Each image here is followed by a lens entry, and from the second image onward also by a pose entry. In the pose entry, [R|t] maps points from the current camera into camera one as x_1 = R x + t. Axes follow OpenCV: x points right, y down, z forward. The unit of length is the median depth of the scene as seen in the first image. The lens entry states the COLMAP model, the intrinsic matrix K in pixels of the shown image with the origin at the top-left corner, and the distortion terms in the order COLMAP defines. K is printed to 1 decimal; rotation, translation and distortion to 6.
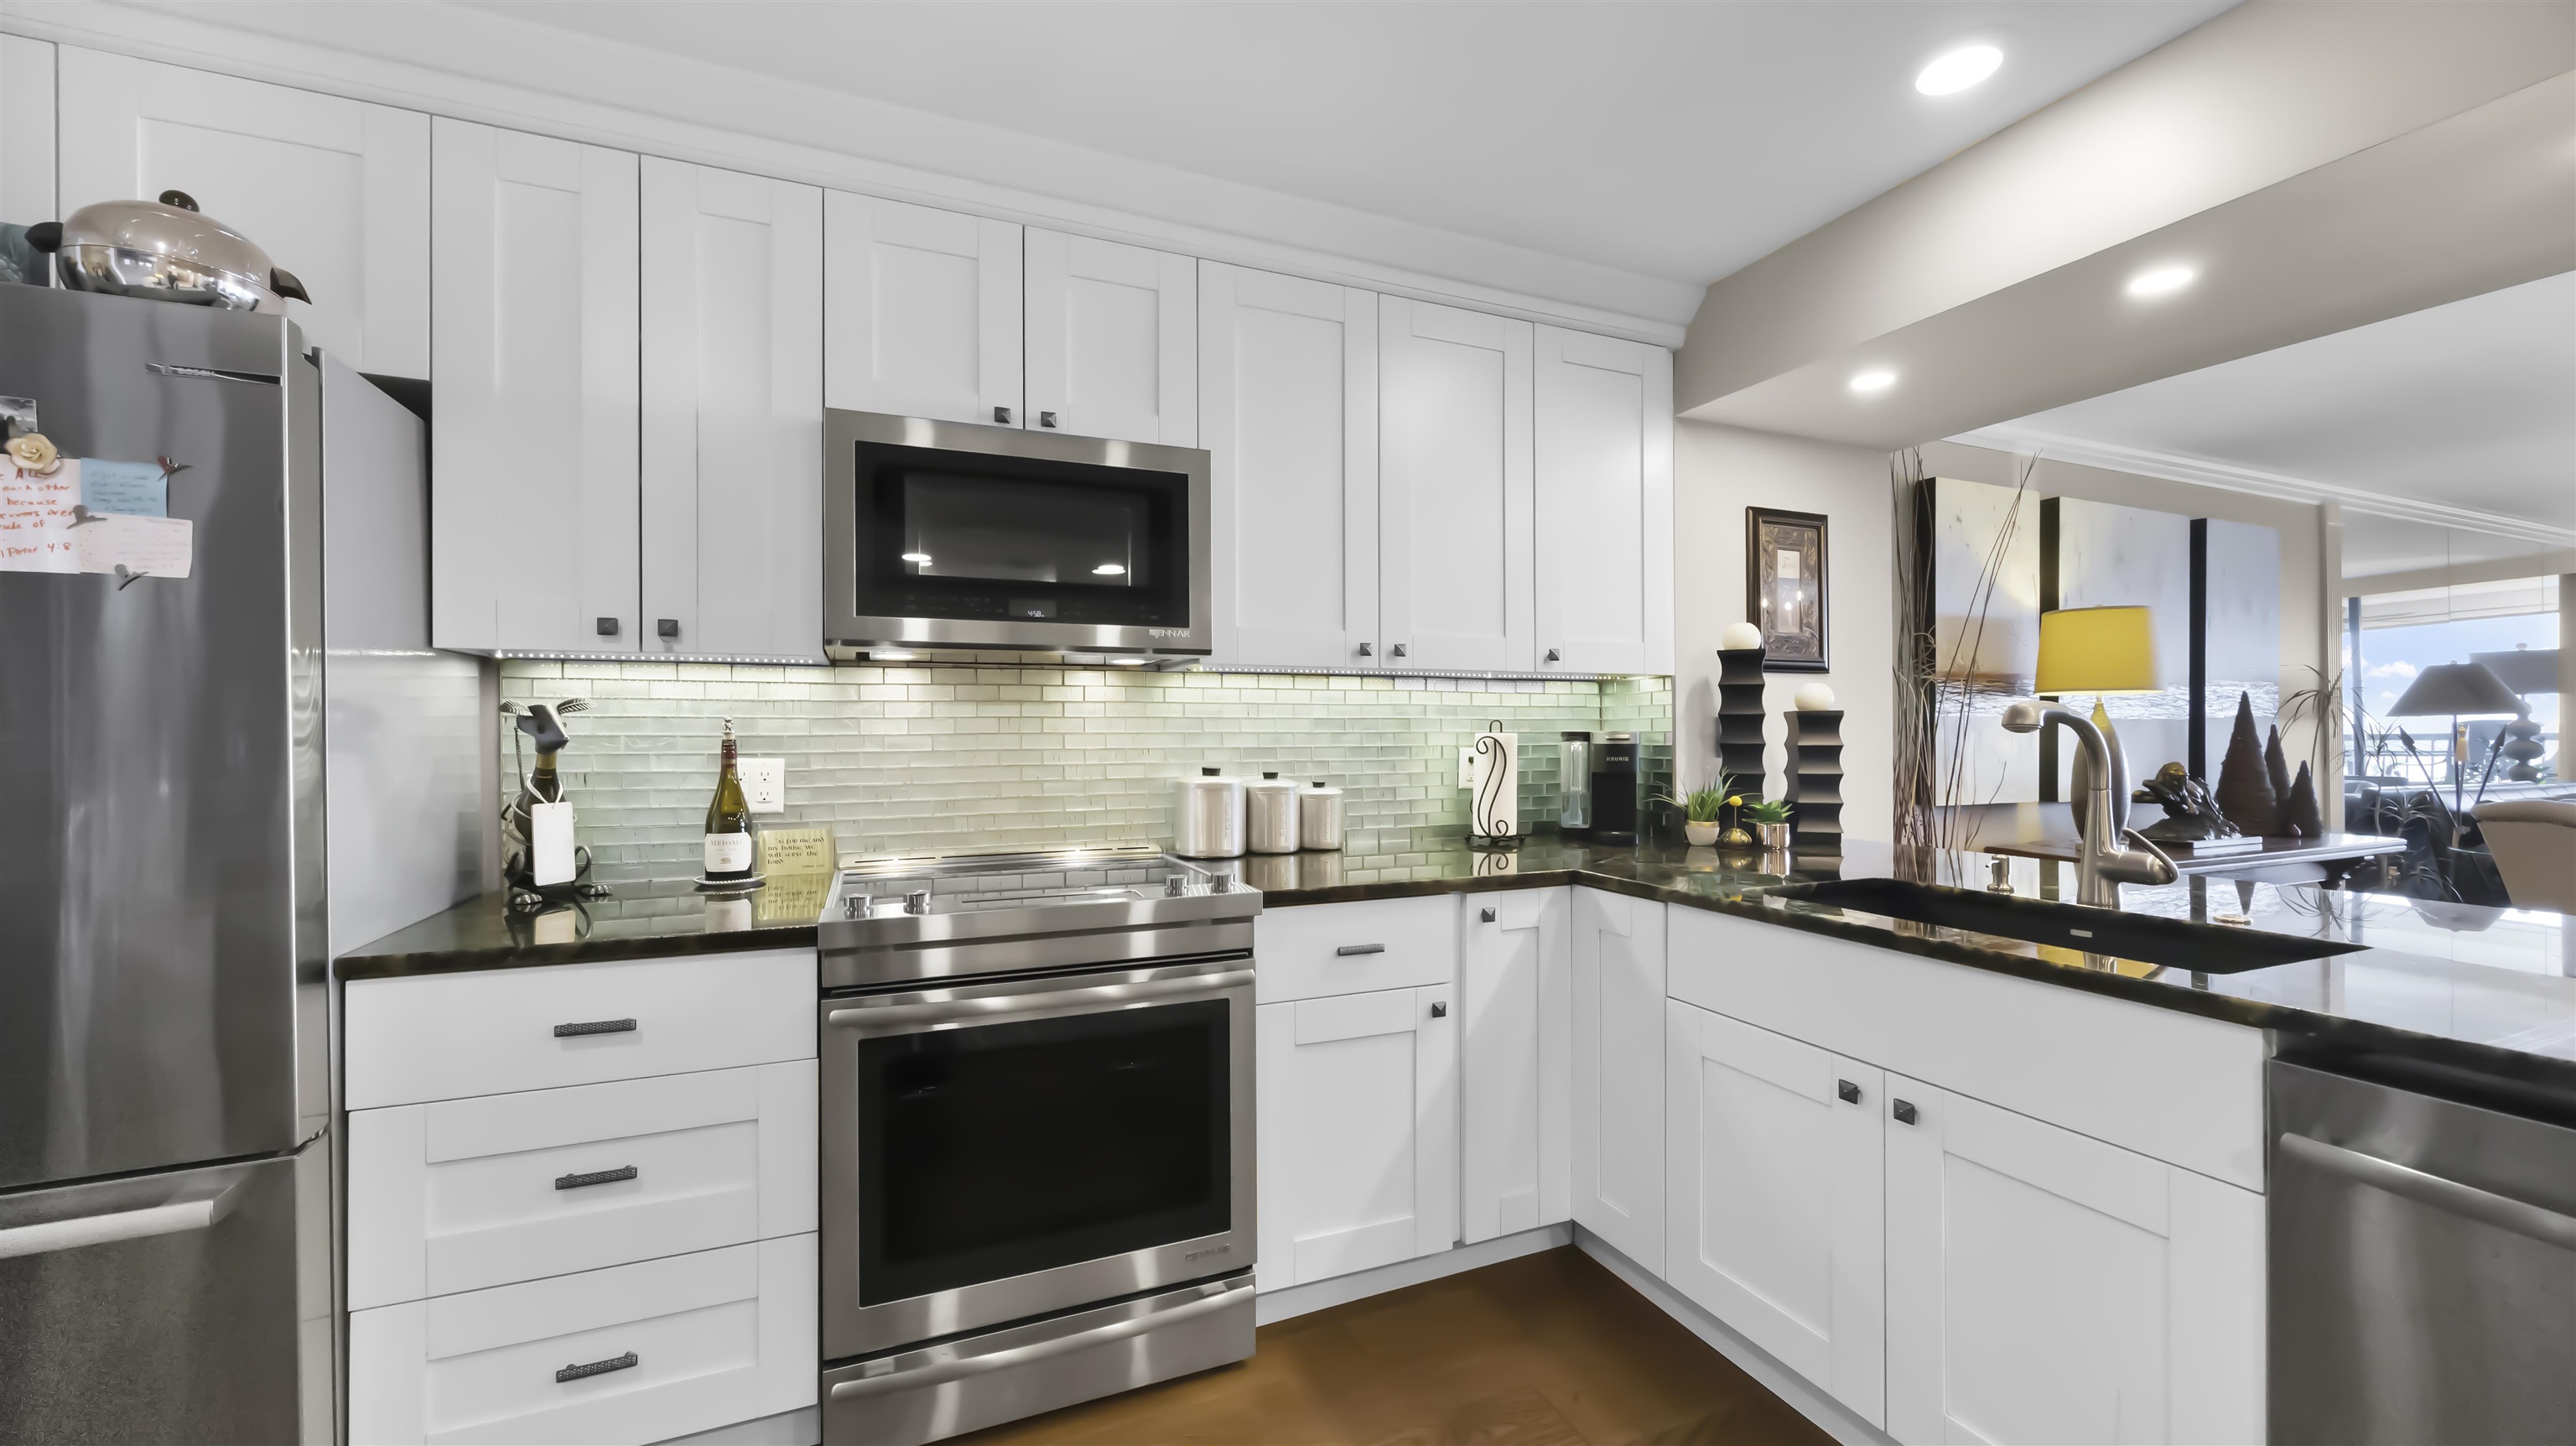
lens RADIAL K [[1027.1, 0, 1314.7], [0, 1027.1, 729.4], [0, 0, 1]] dist [0.000197, -0.000661]
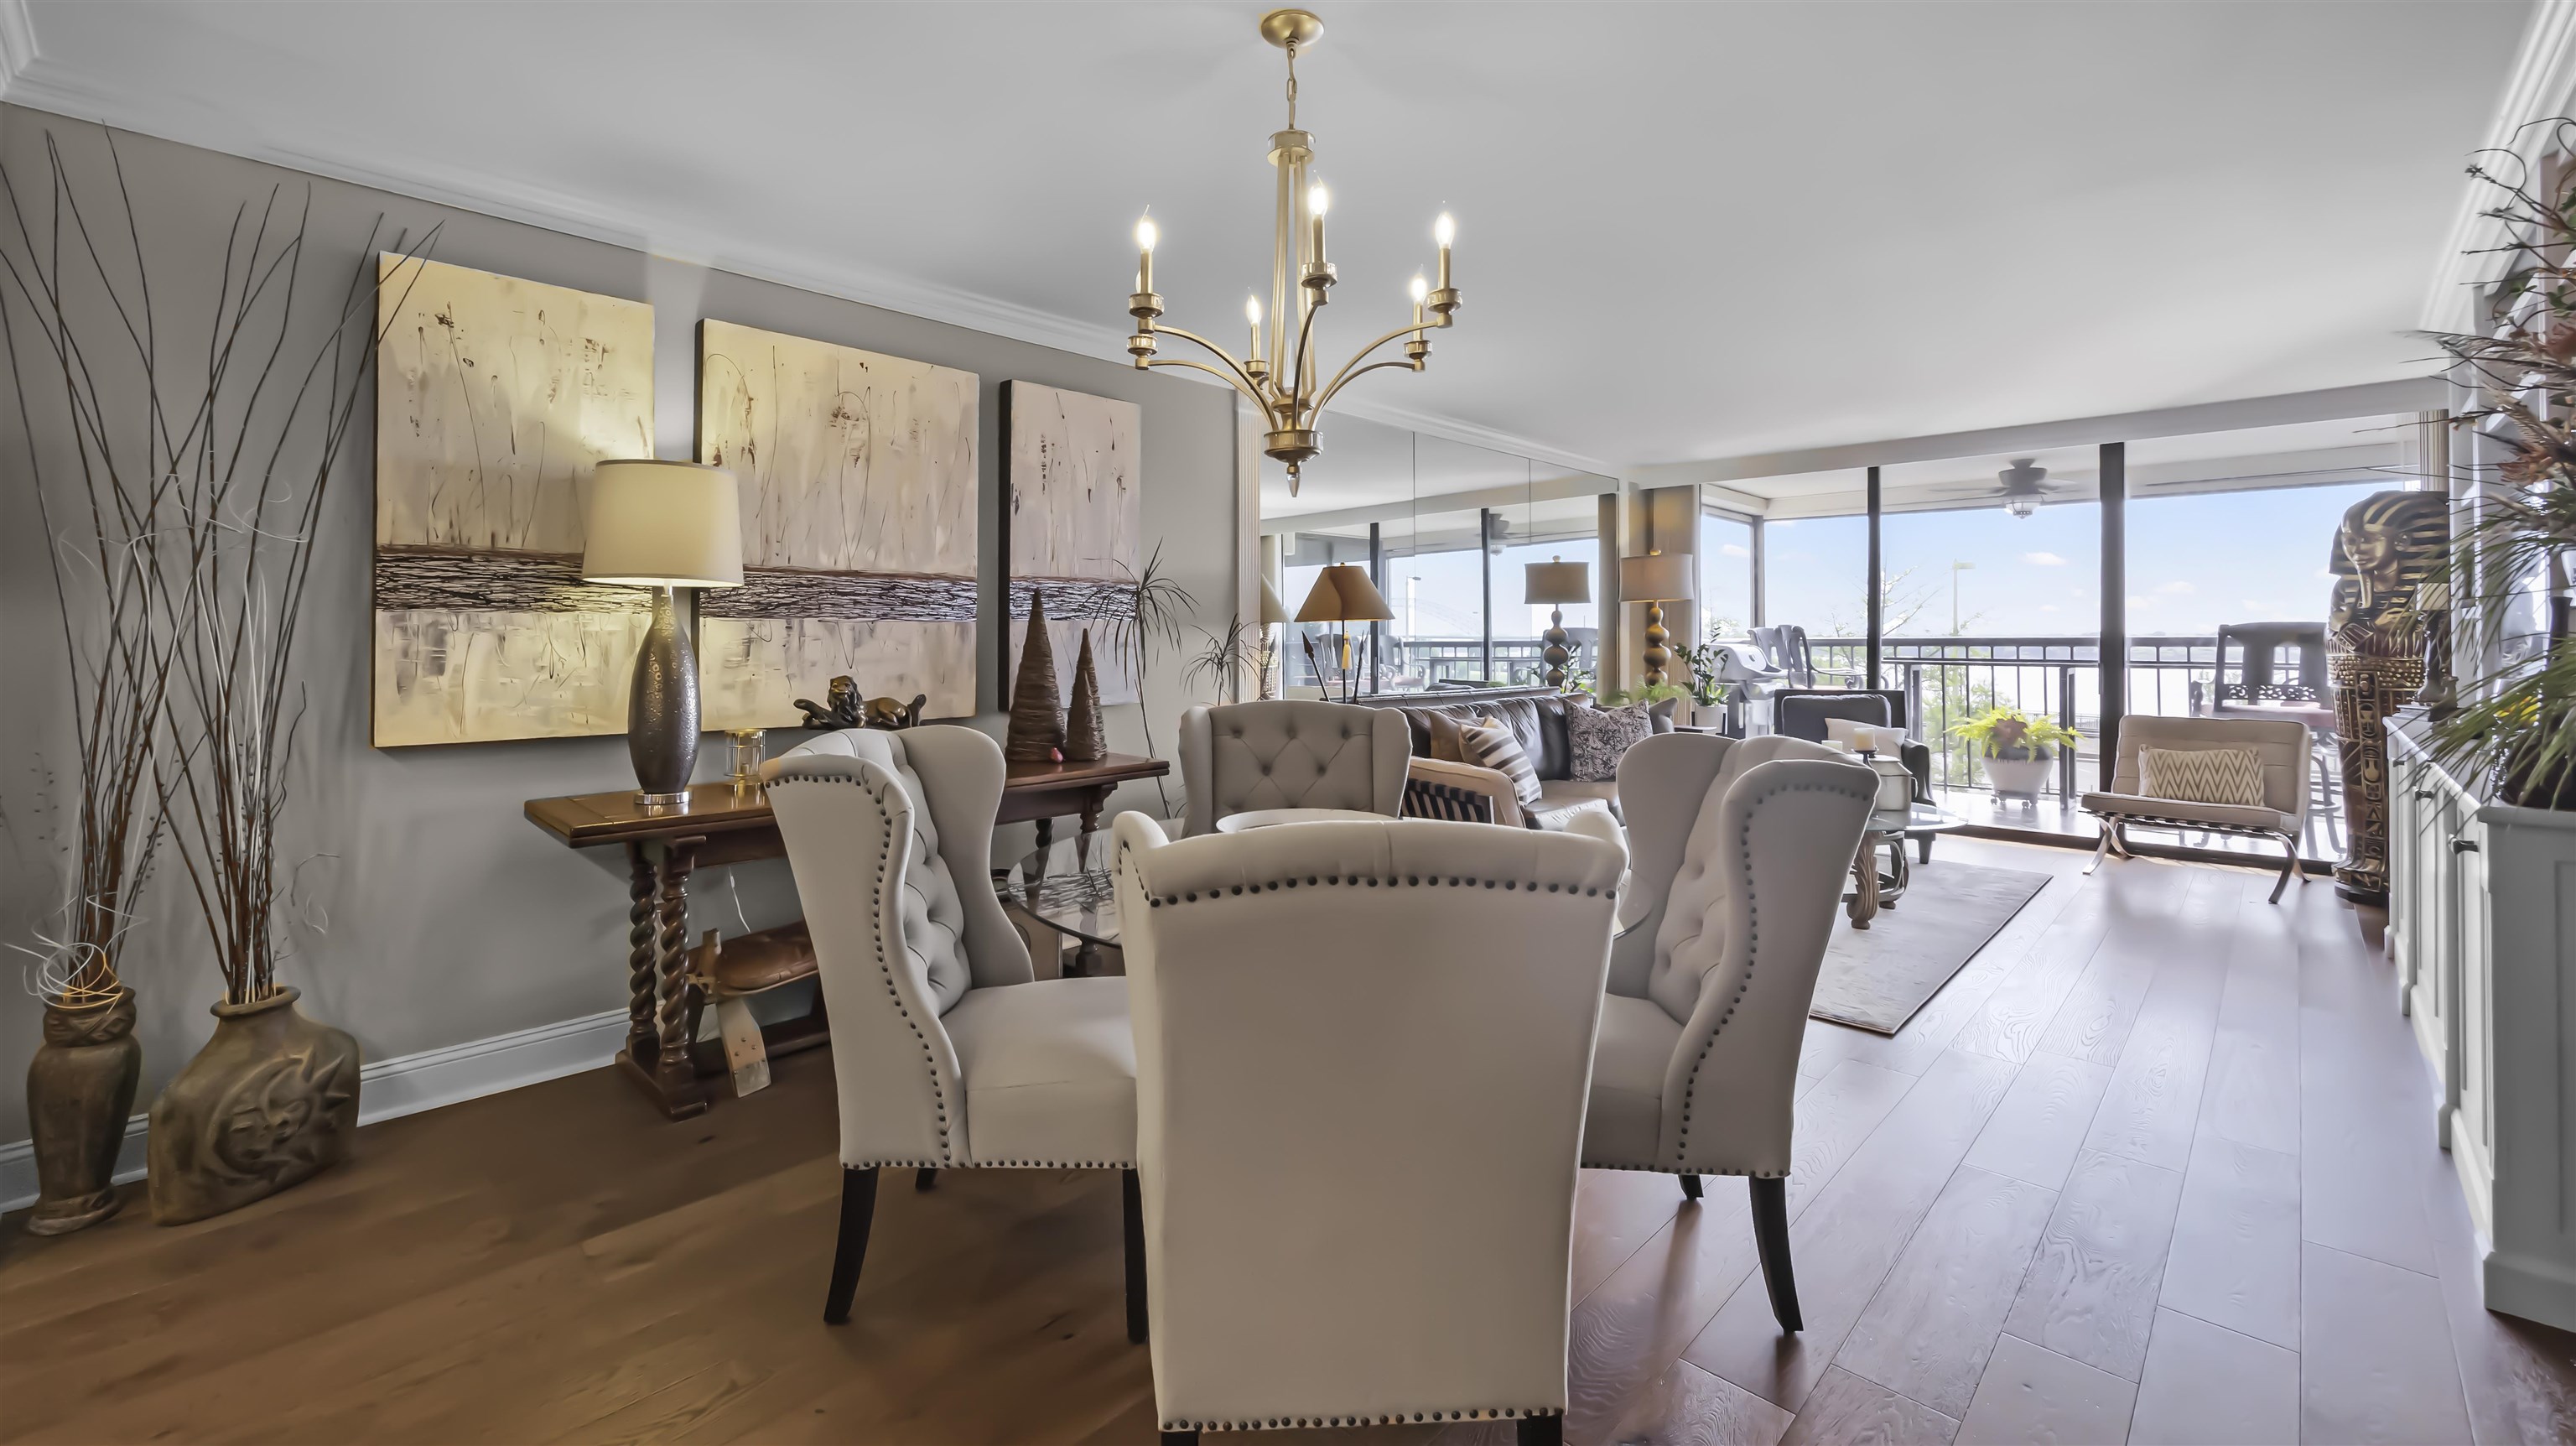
lens RADIAL K [[1027.1, 0, 1274.0], [0, 1027.1, 635.4], [0, 0, 1]] dist [0.000197, -0.000661]
pose [[0.932487, 0.003064, 0.361191, 1.527188], [-0.002479, 0.999995, -0.002082, 0.004567], [-0.361196, 0.001046, 0.932490, 0.278387]]
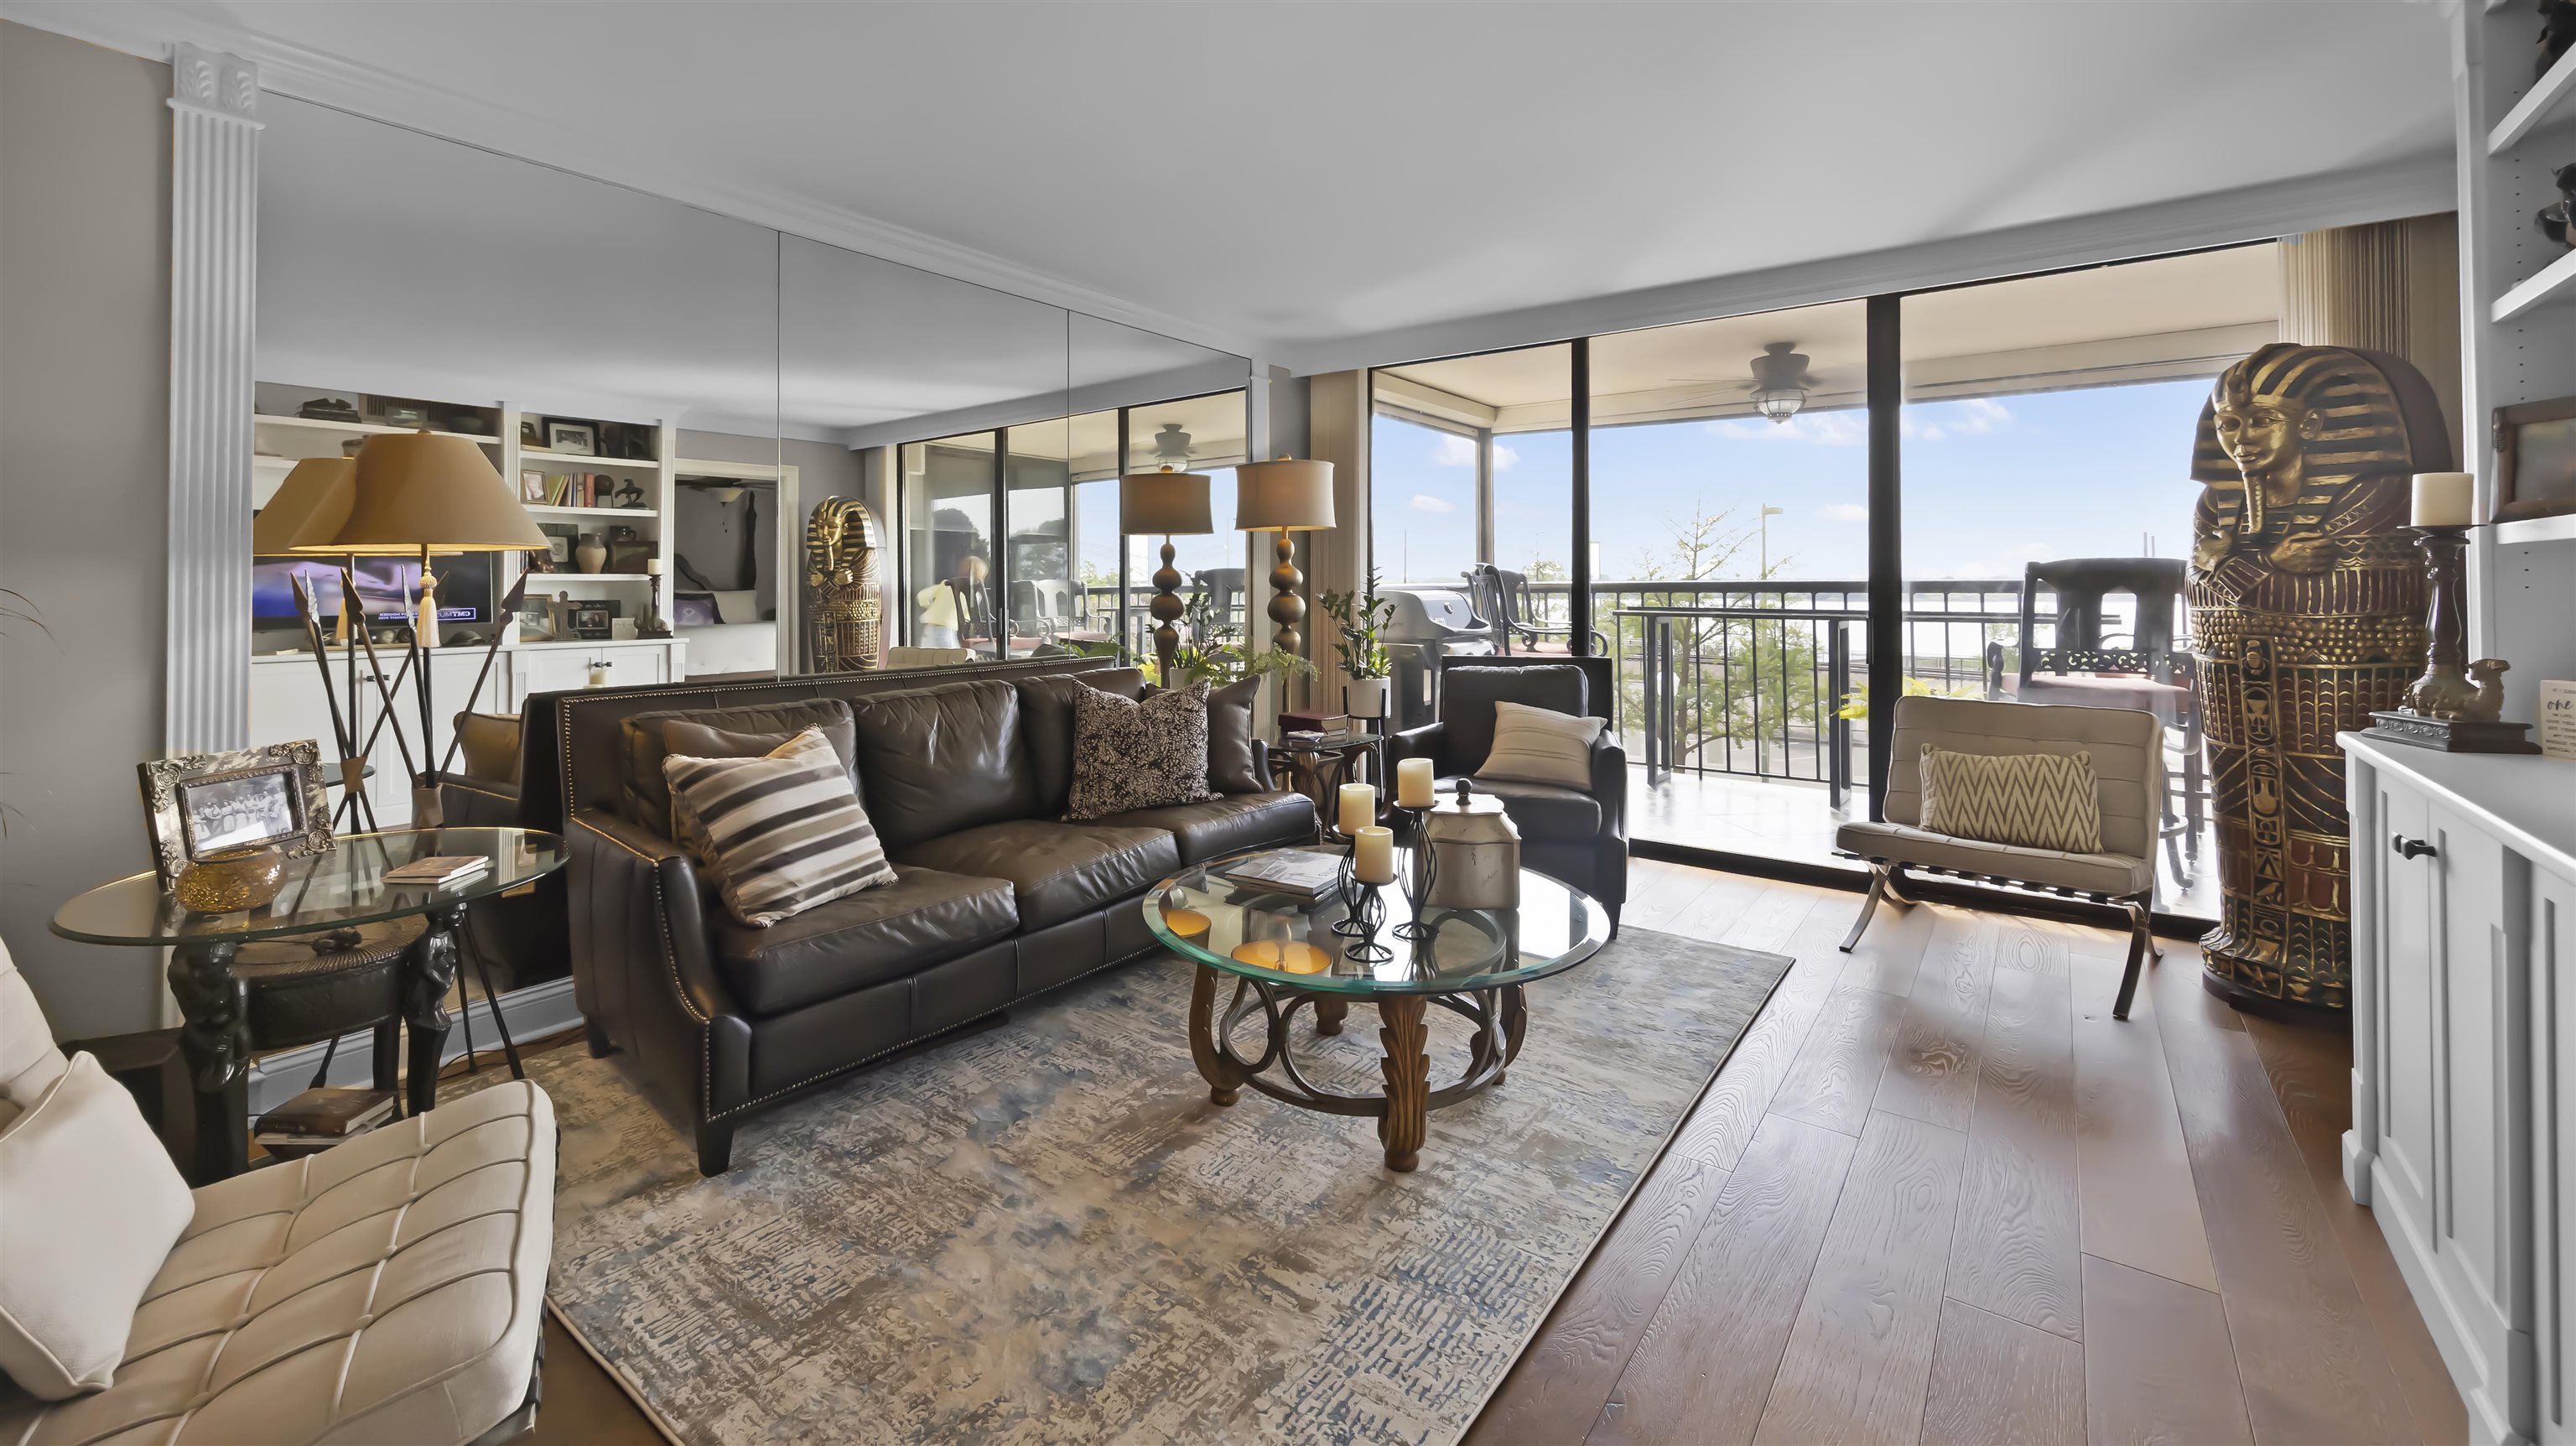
lens RADIAL K [[1027.1, 0, 1255.2], [0, 1027.1, 576.0], [0, 0, 1]] dist [0.000197, -0.000661]
pose [[0.882837, 0.004487, 0.469659, 2.603077], [-0.001384, 0.999975, -0.006952, 0.004052], [-0.469678, 0.005487, 0.882821, 0.854137]]
